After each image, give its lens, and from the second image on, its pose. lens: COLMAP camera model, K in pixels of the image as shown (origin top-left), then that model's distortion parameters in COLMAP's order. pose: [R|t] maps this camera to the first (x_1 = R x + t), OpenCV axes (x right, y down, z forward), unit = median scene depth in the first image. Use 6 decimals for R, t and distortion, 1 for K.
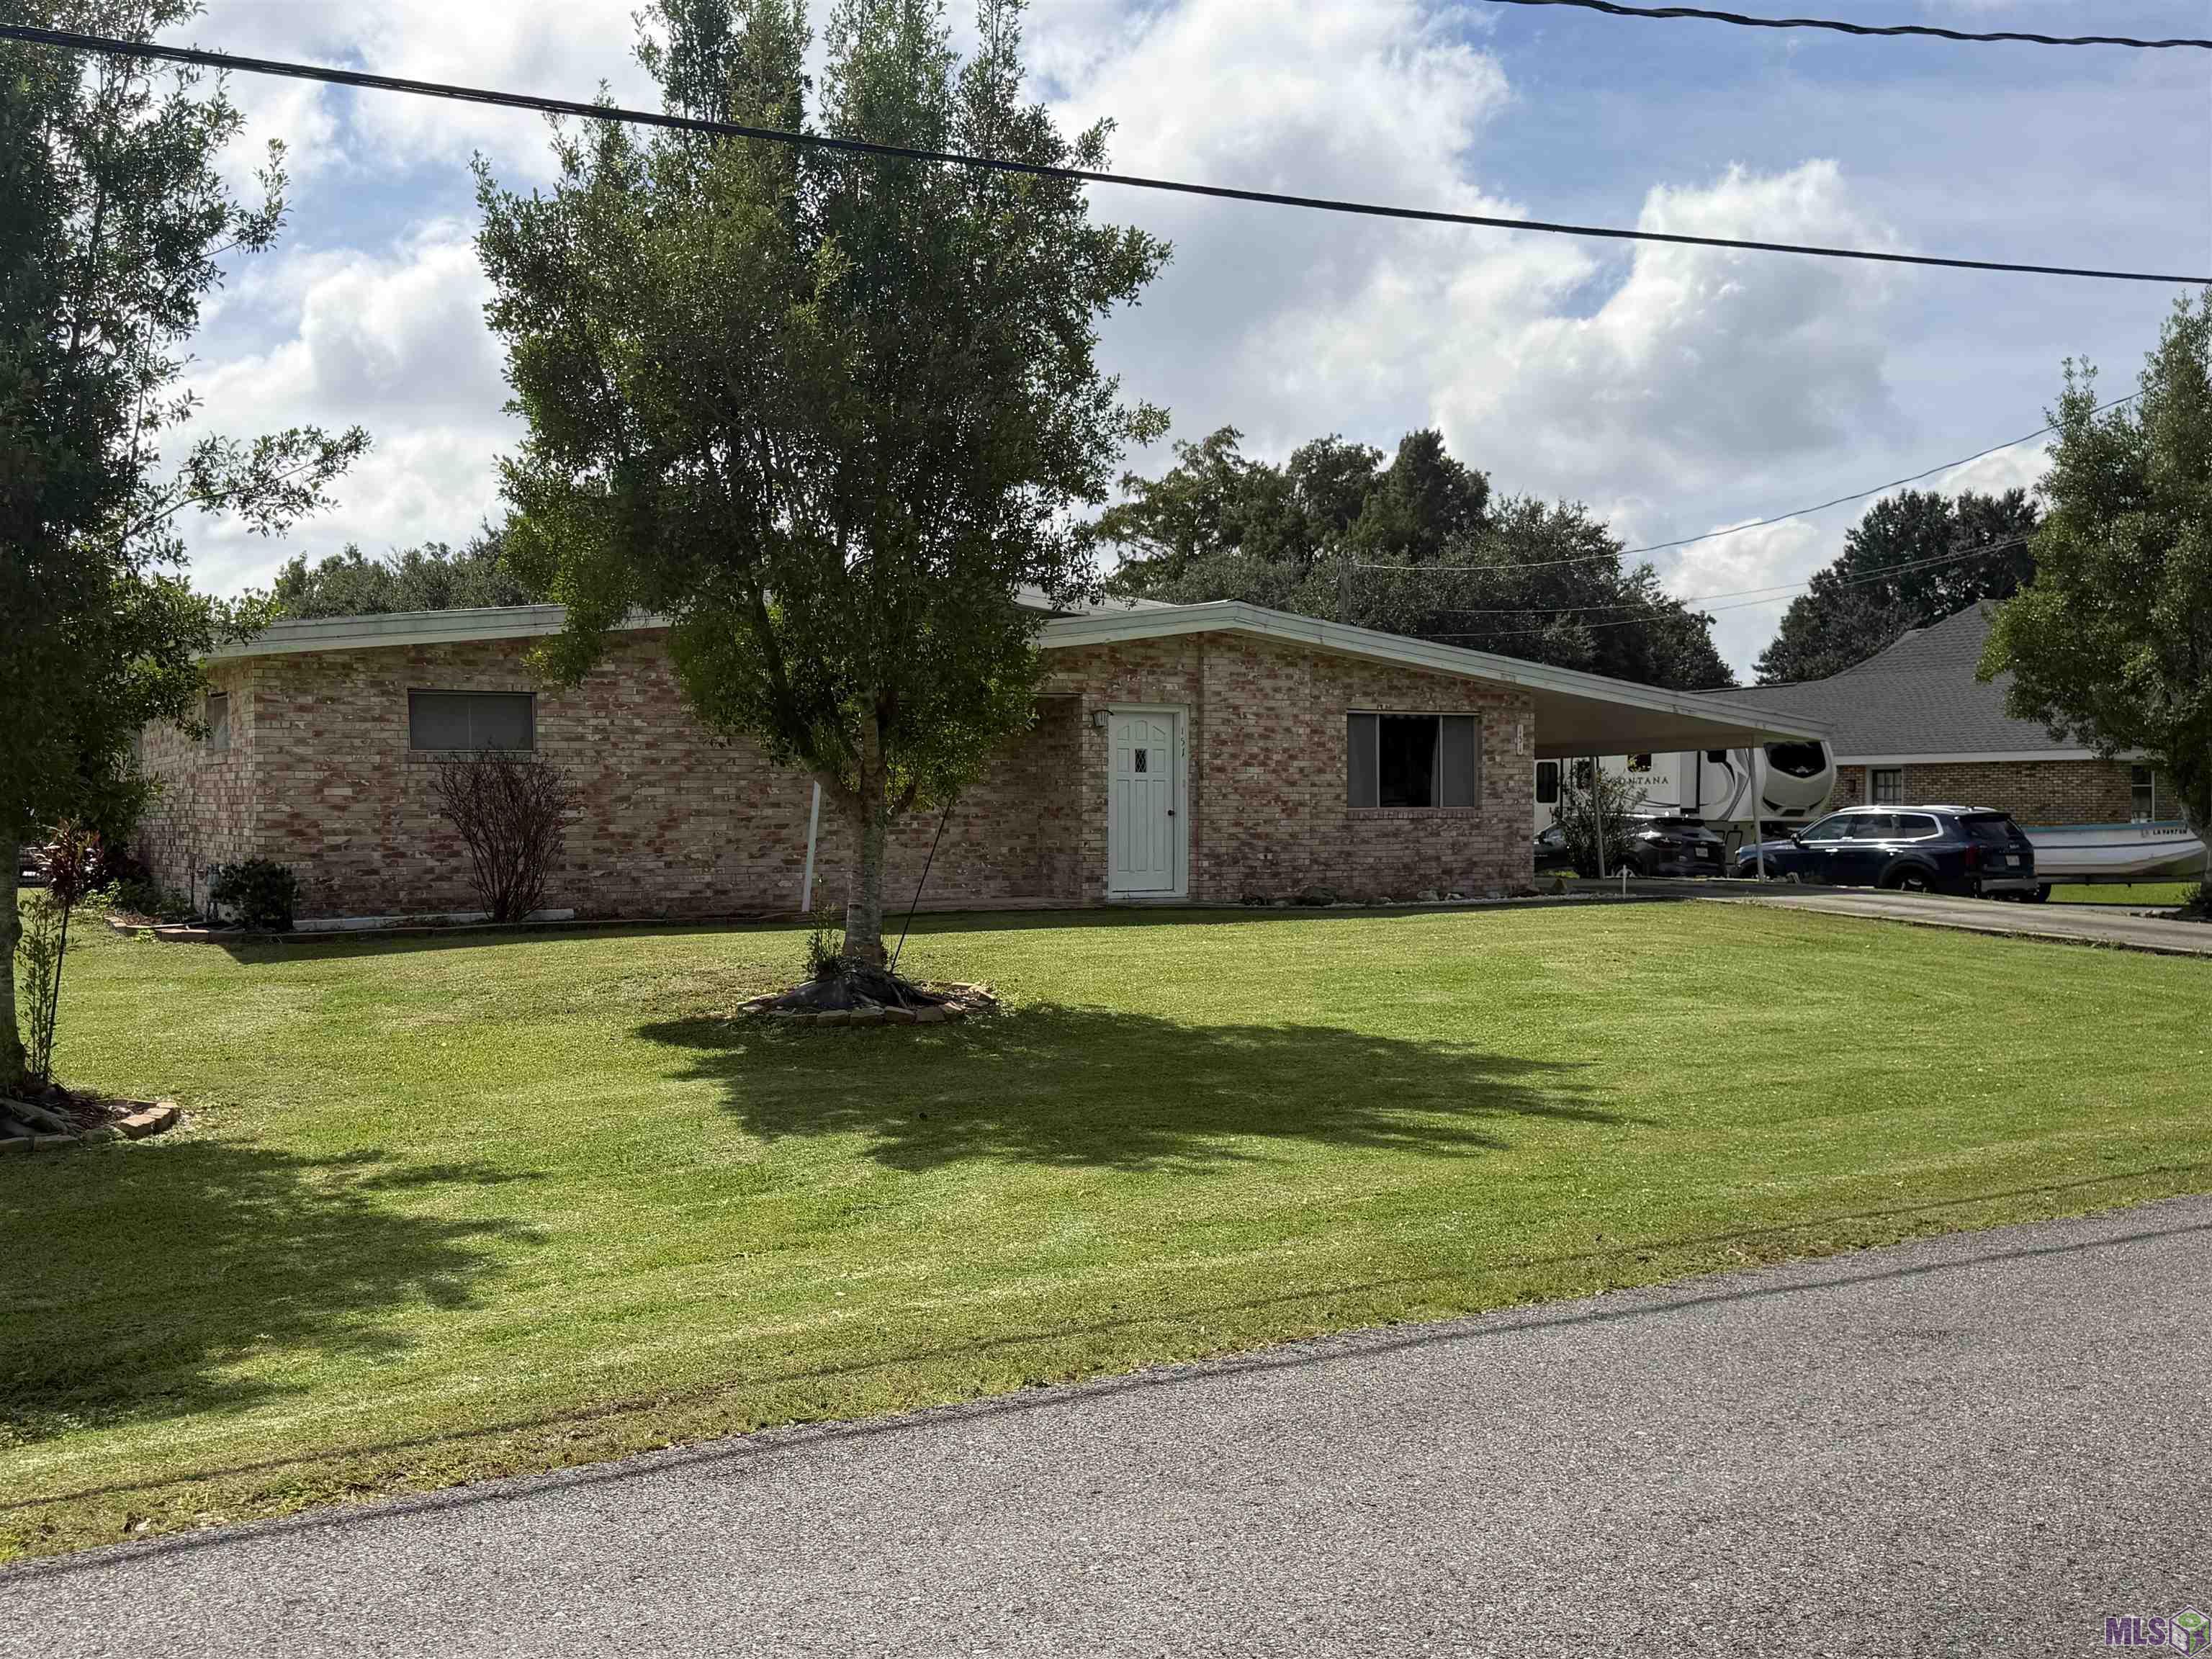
lens RADIAL K [[2156.8, 0, 1095.4], [0, 2156.8, 833.4], [0, 0, 1]] dist [0.081732, 0.000000]
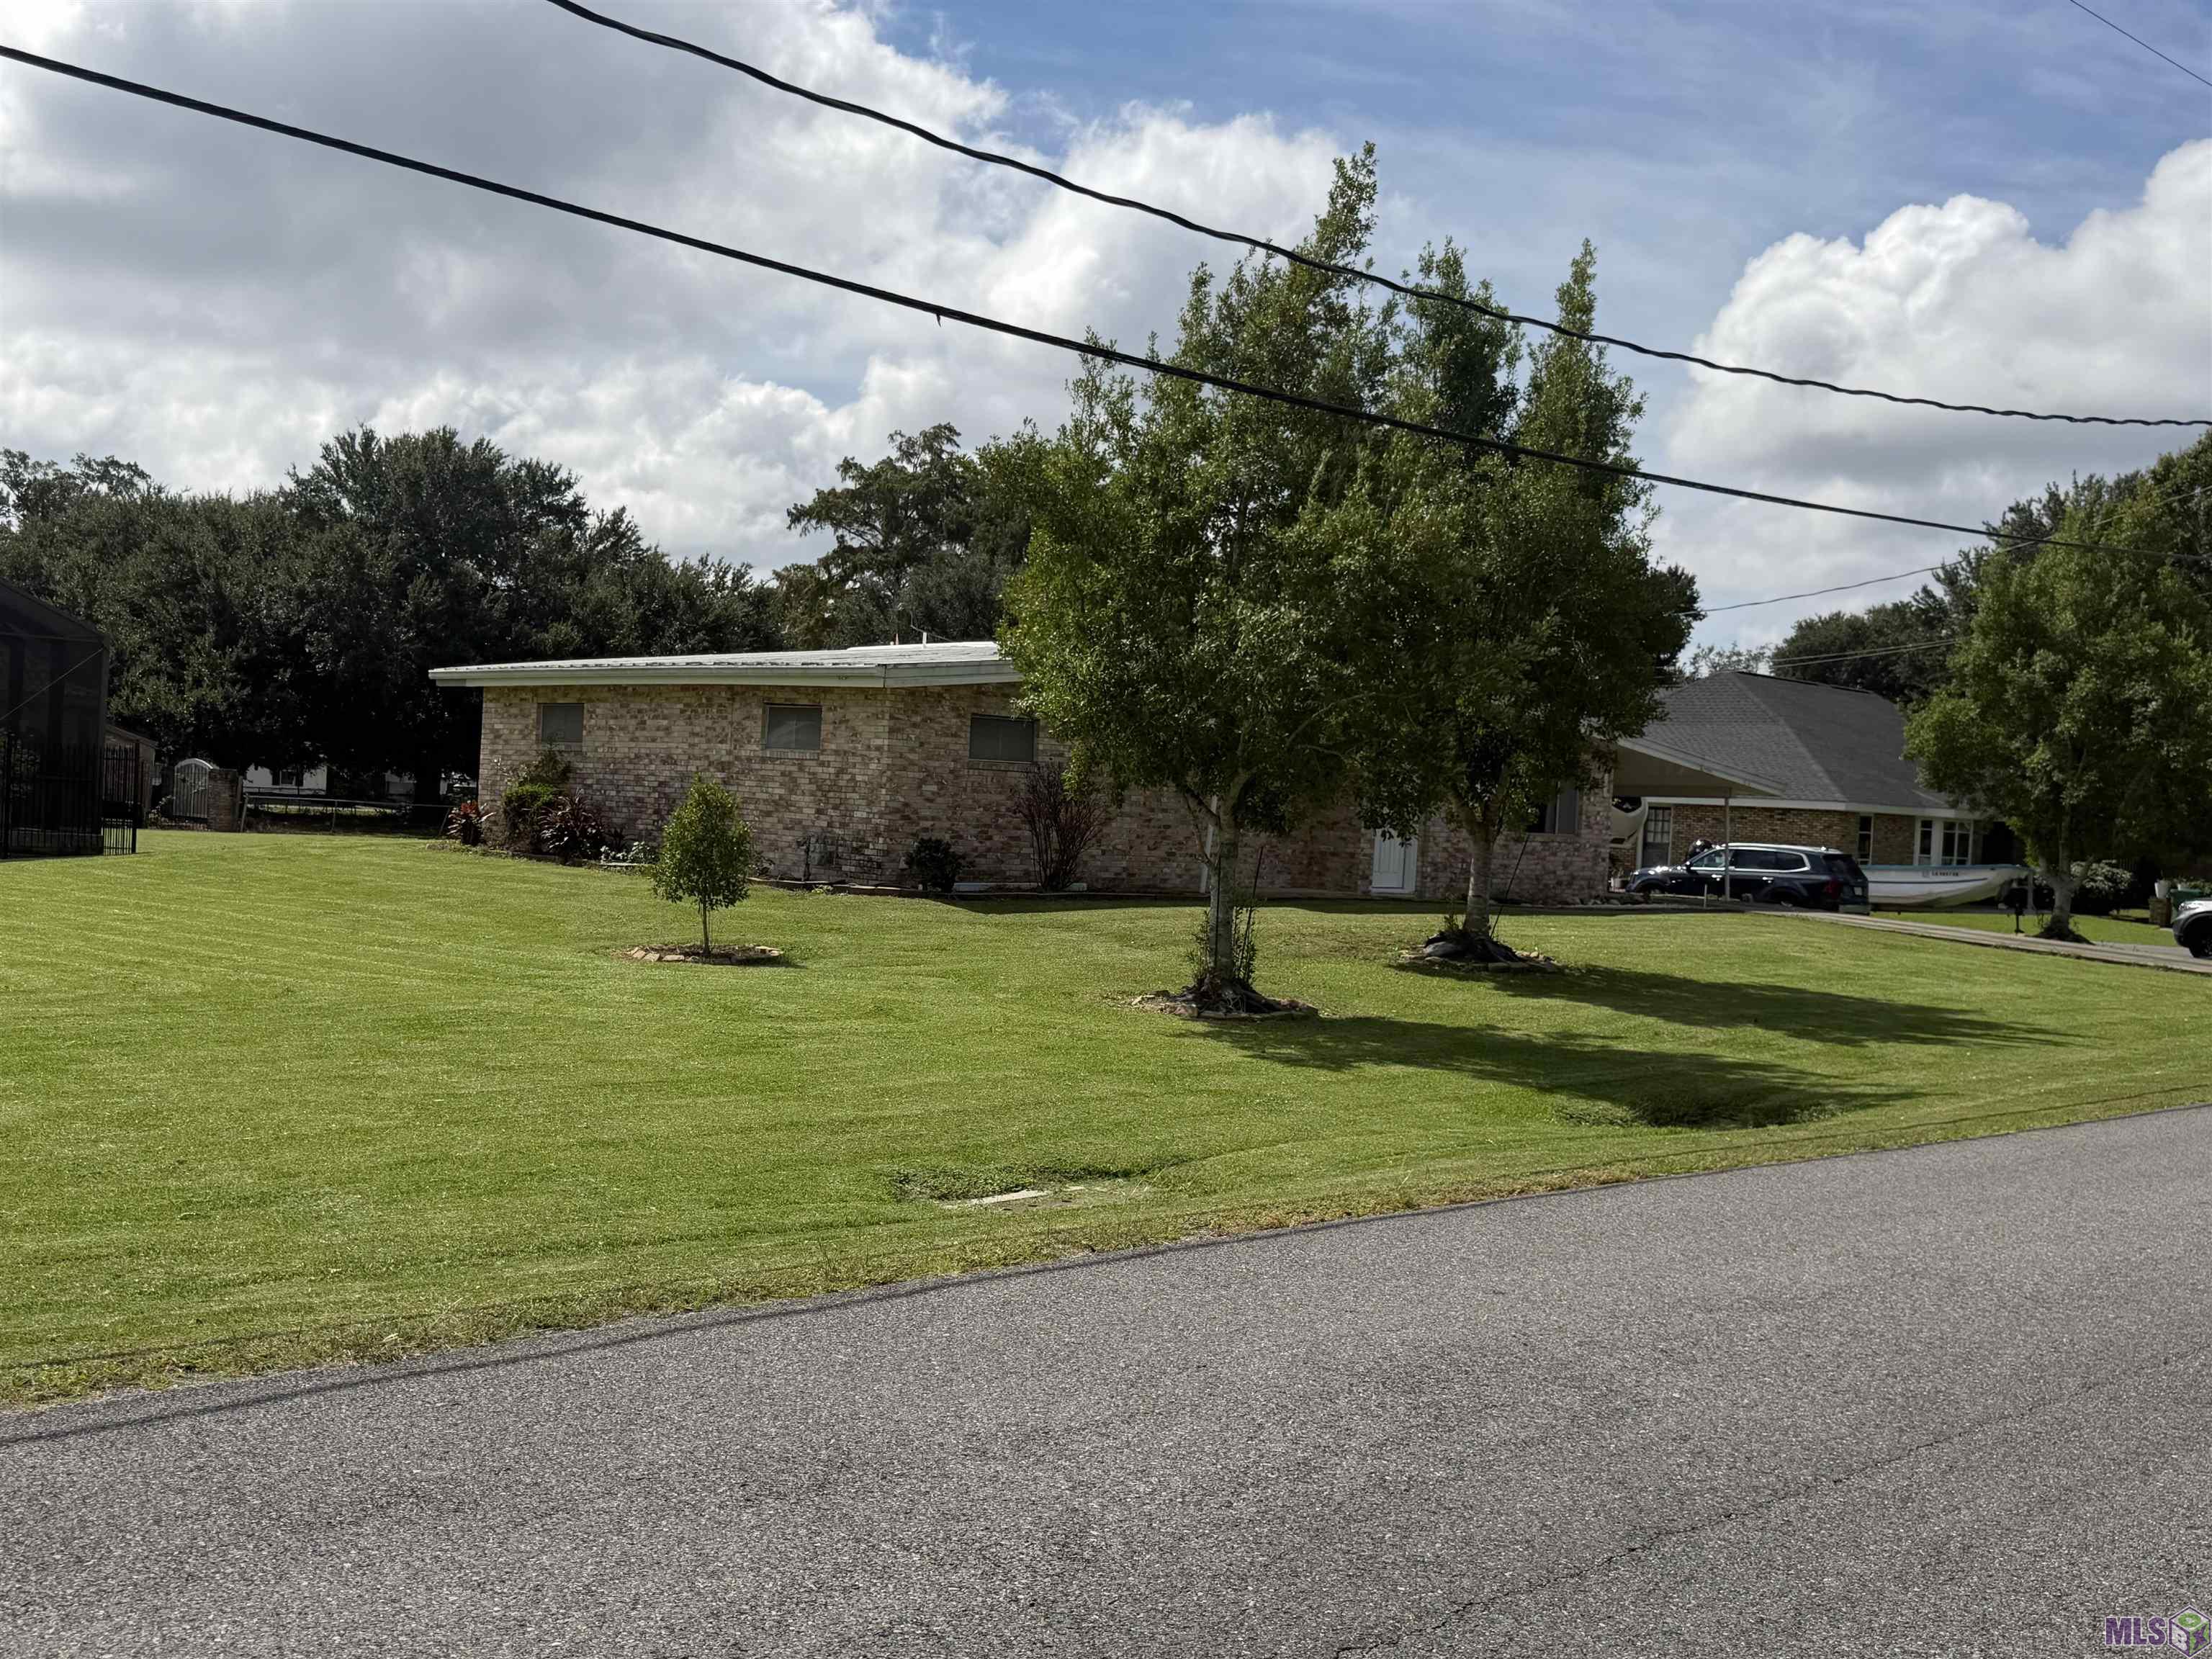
lens RADIAL K [[2295.2, 0, 1107.7], [0, 2295.2, 849.9], [0, 0, 1]] dist [0.205740, 0.000000]
pose [[0.969280, 0.051055, 0.240602, -0.481761], [-0.054572, 0.998478, 0.007973, 0.001401], [-0.239829, -0.020858, 0.970591, -0.337010]]
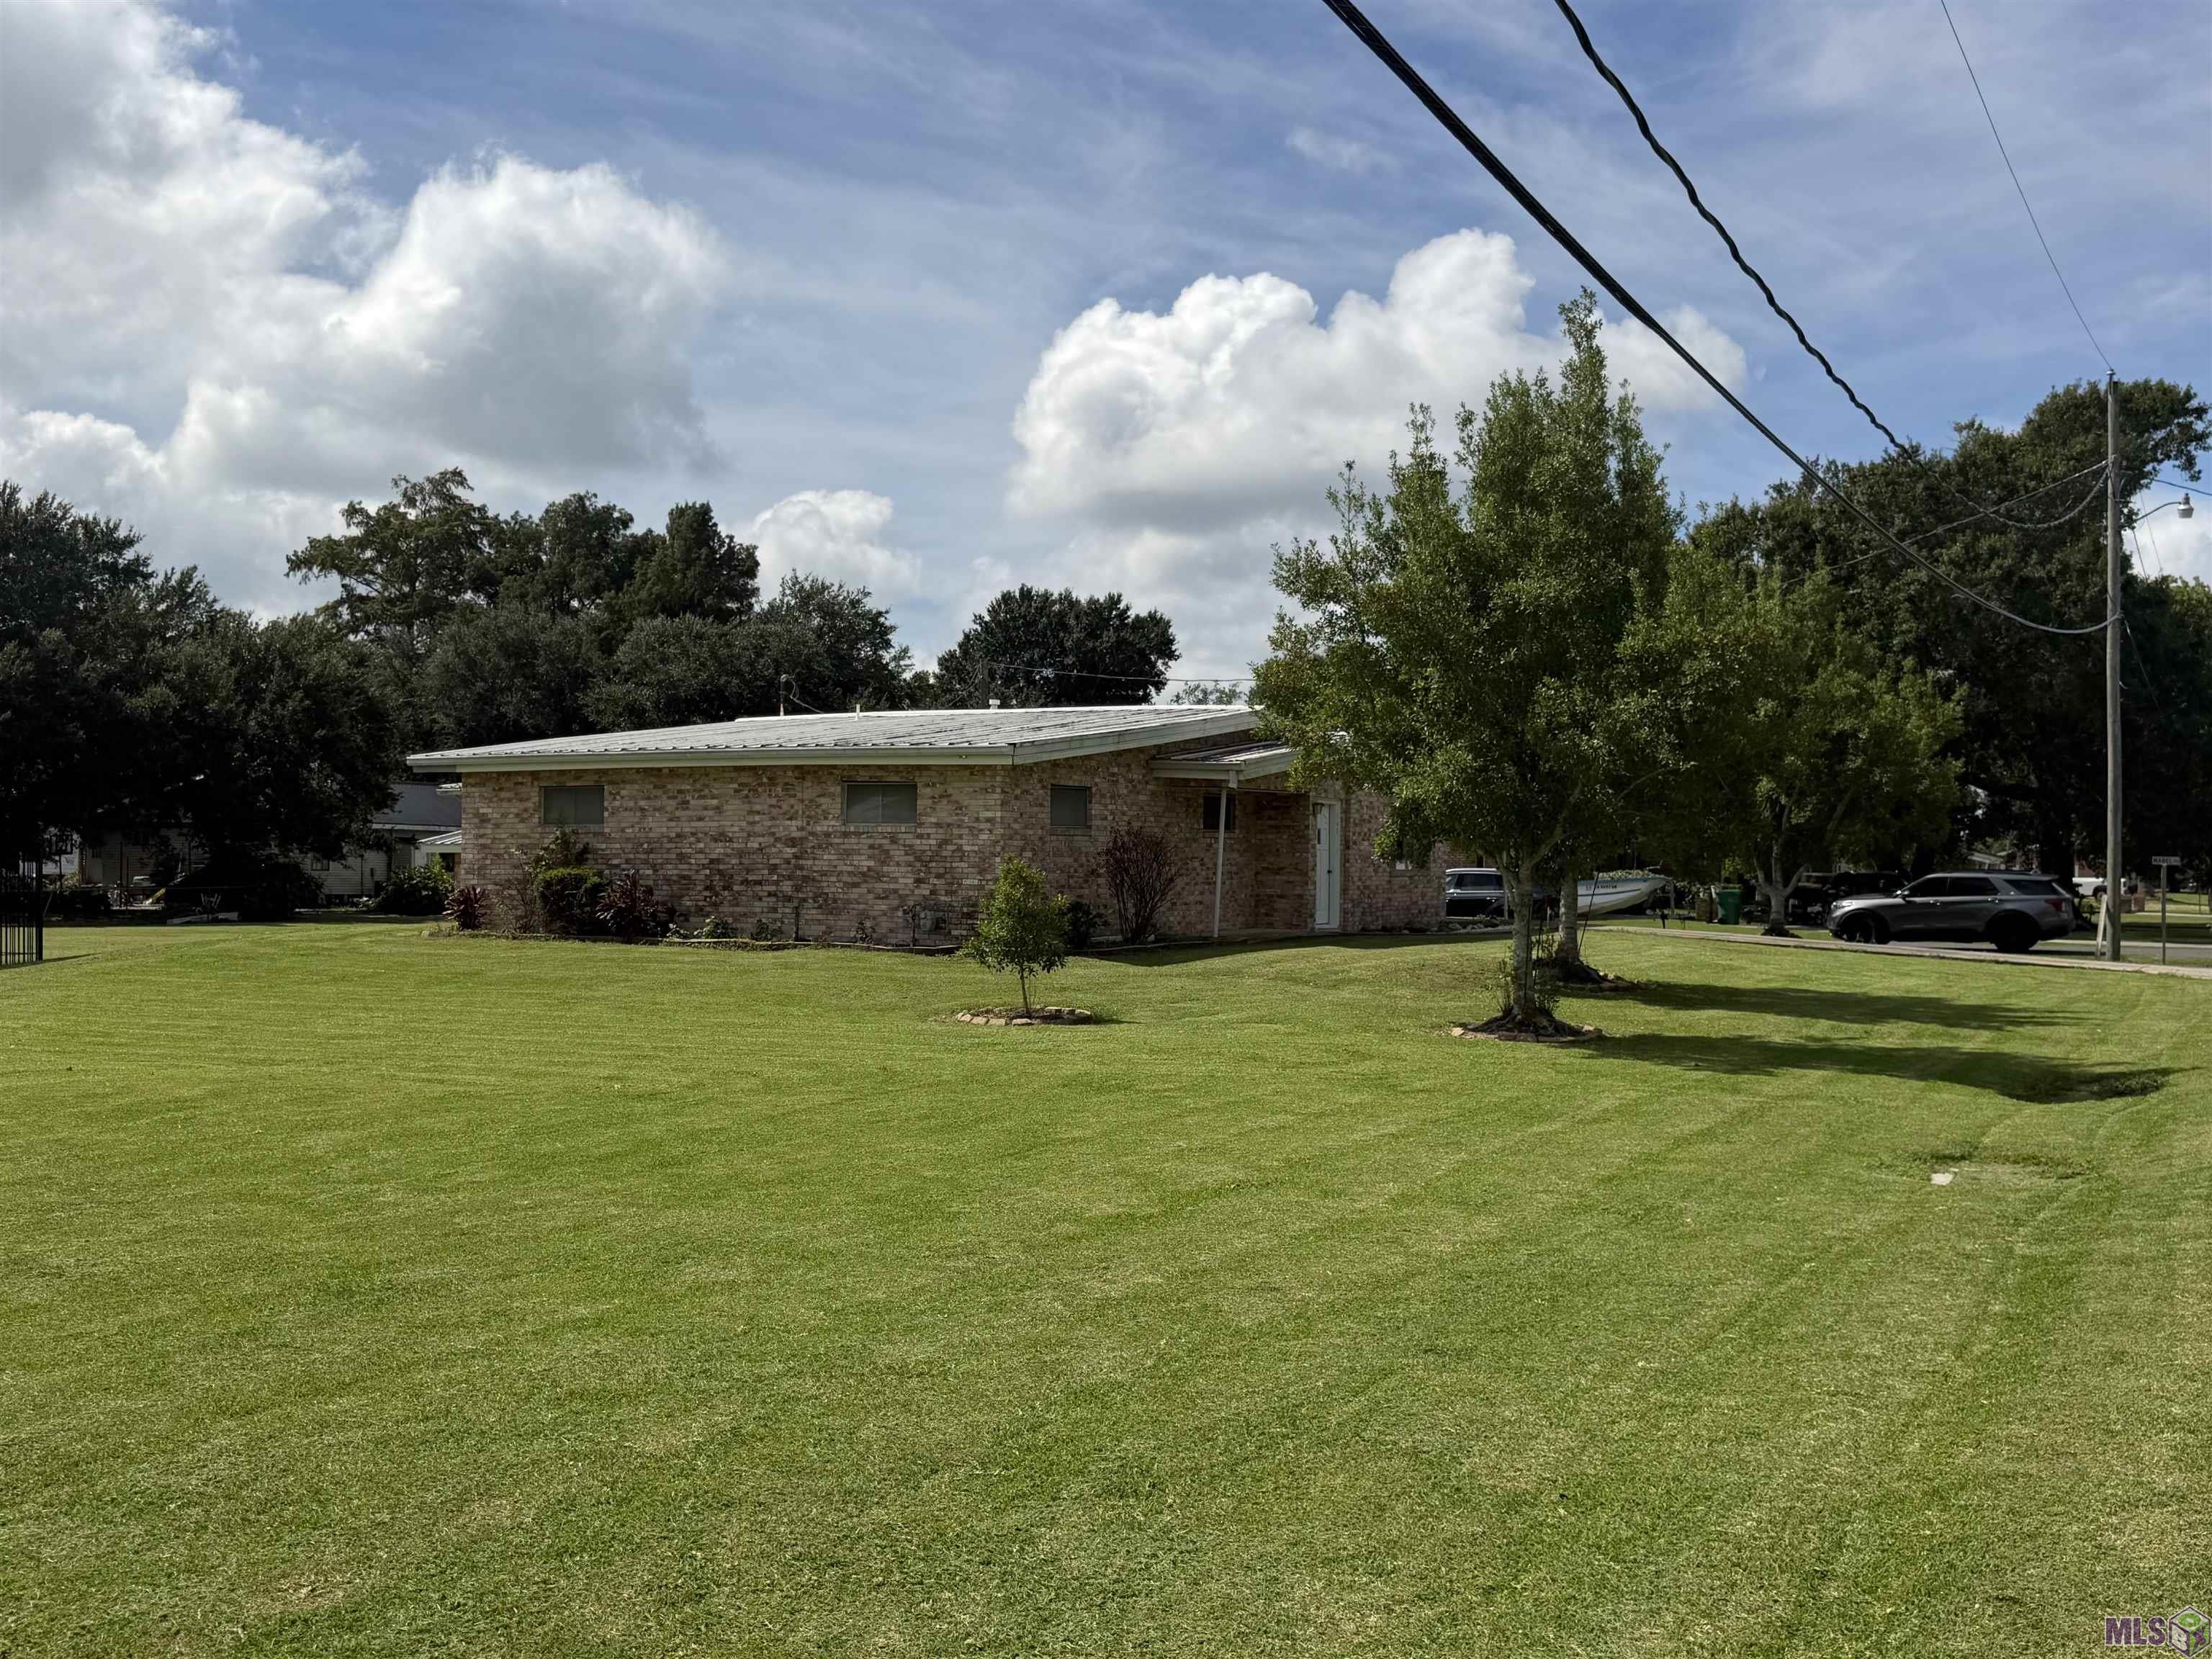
lens RADIAL K [[2295.2, 0, 1112.7], [0, 2295.2, 829.0], [0, 0, 1]] dist [0.205740, 0.000000]
pose [[0.862916, 0.018707, 0.505000, -0.894672], [-0.007716, 0.999686, -0.023847, 0.000132], [-0.505288, 0.016681, 0.862790, -0.300847]]
